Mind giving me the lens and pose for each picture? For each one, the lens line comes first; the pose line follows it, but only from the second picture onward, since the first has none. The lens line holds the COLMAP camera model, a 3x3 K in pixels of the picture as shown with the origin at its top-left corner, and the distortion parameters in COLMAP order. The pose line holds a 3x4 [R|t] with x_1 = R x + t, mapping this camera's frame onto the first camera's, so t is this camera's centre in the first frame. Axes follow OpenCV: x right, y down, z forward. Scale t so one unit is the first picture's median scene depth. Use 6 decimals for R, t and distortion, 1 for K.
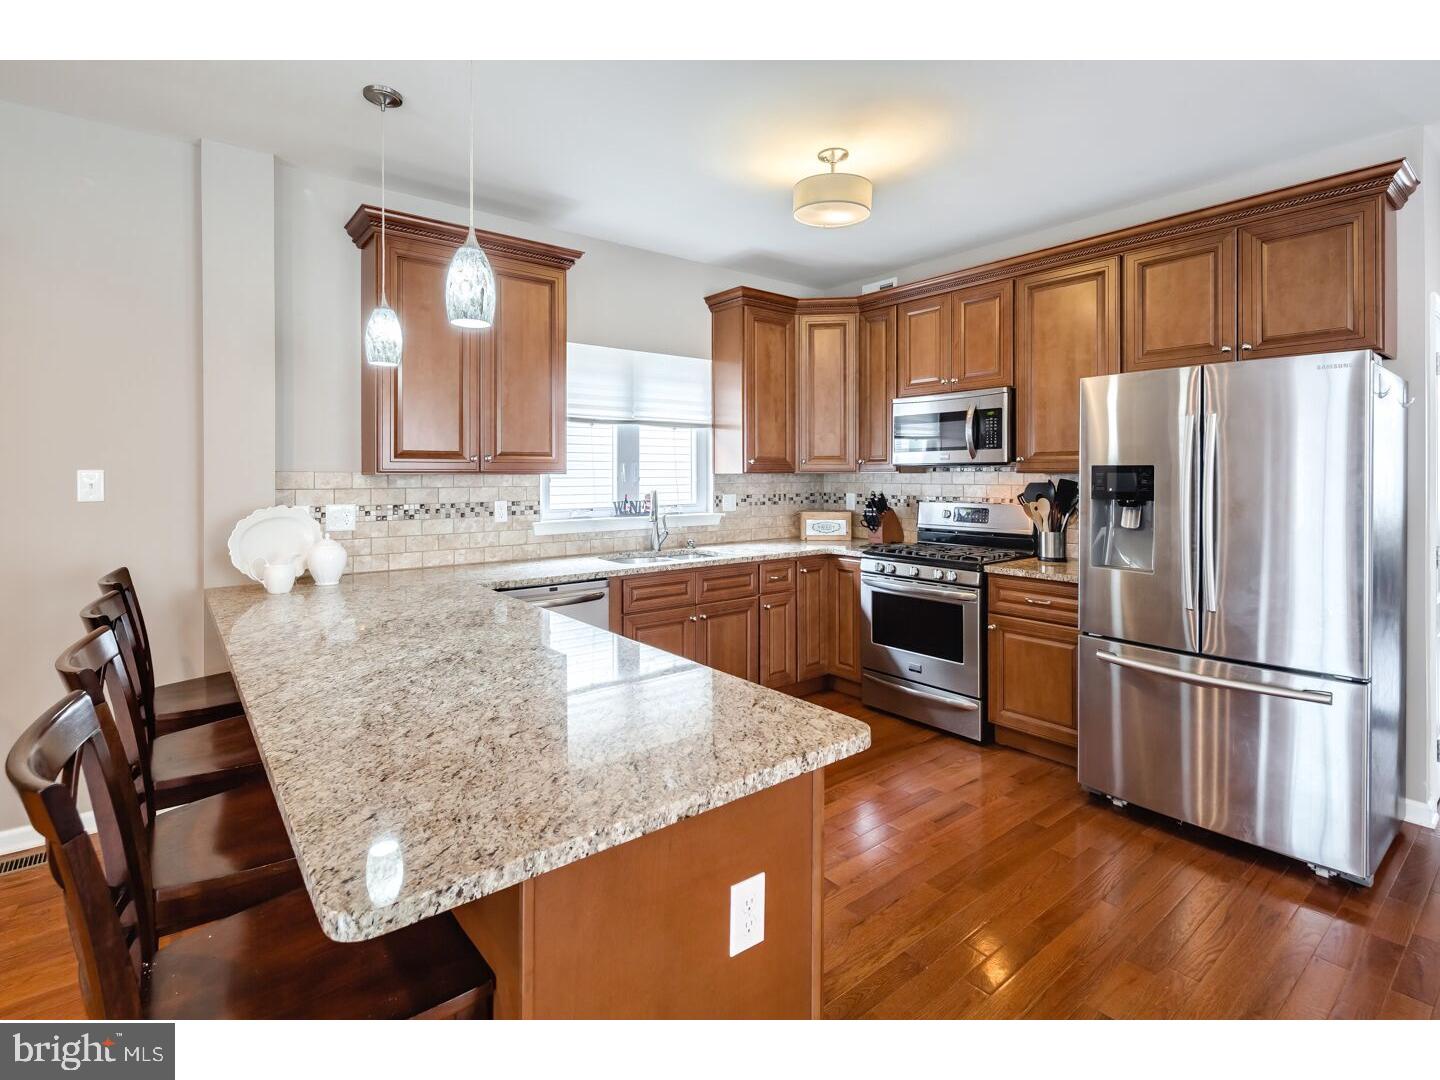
lens RADIAL K [[695.7, 0, 723.5], [0, 695.7, 468.3], [0, 0, 1]] dist [-0.000119, -0.000529]
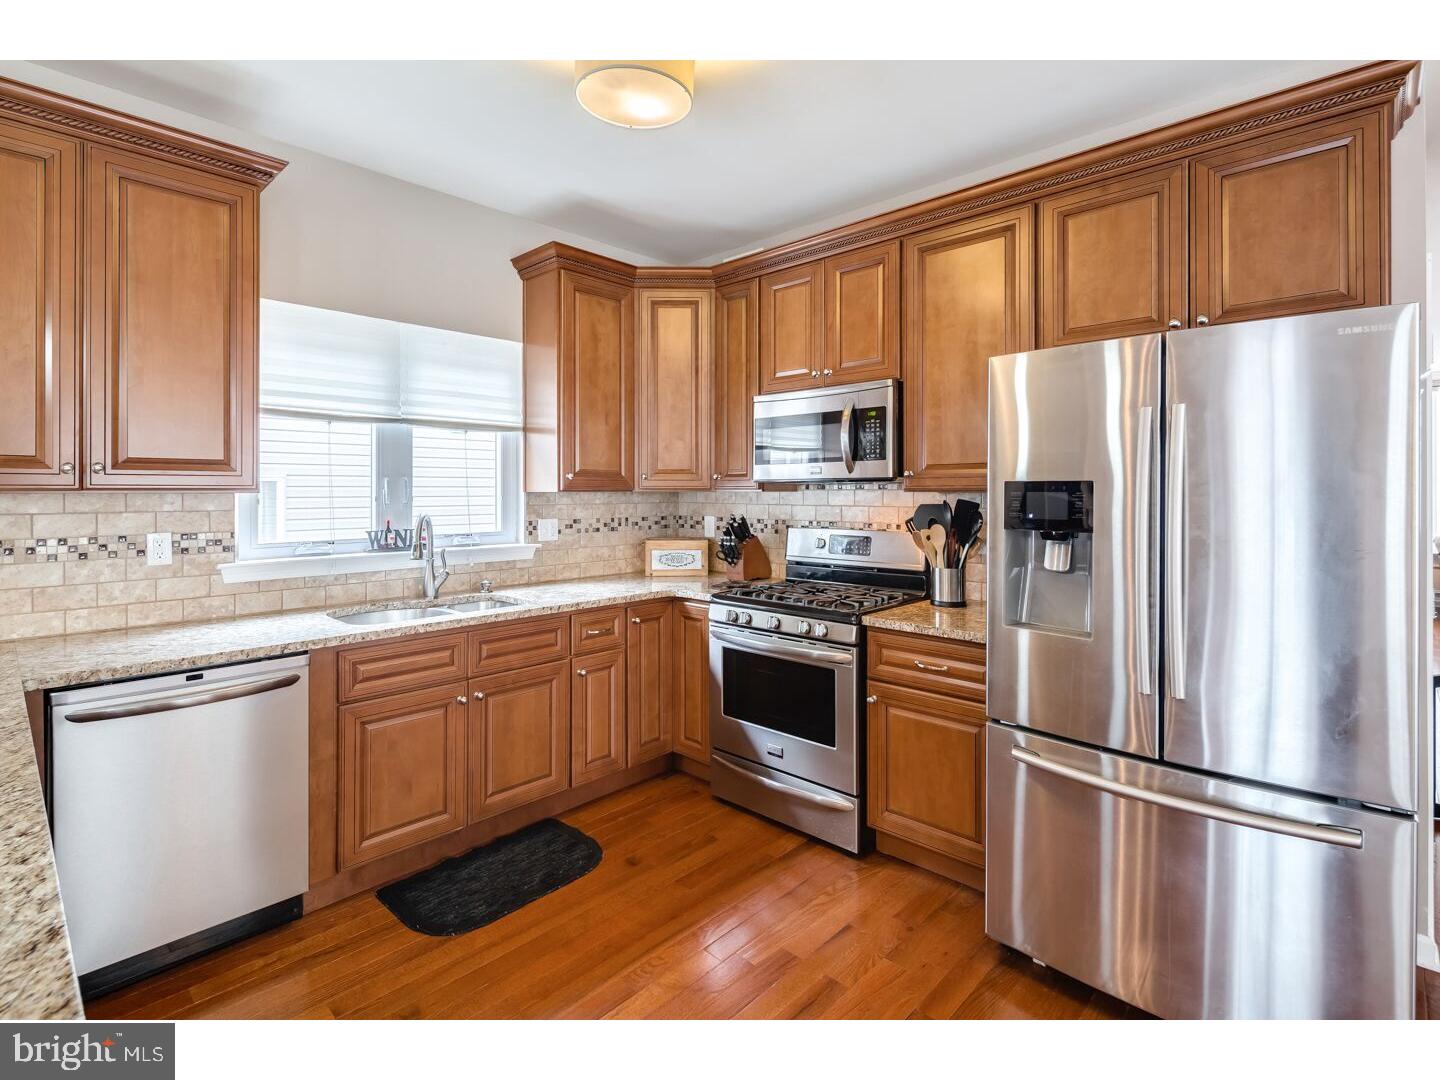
lens RADIAL K [[709.3, 0, 719.1], [0, 709.3, 481.6], [0, 0, 1]] dist [0.003140, -0.000196]
pose [[0.990703, 0.002917, 0.136010, 0.108039], [-0.002023, 0.999975, -0.006711, 0.001298], [-0.136027, 0.006374, 0.990685, 0.242422]]
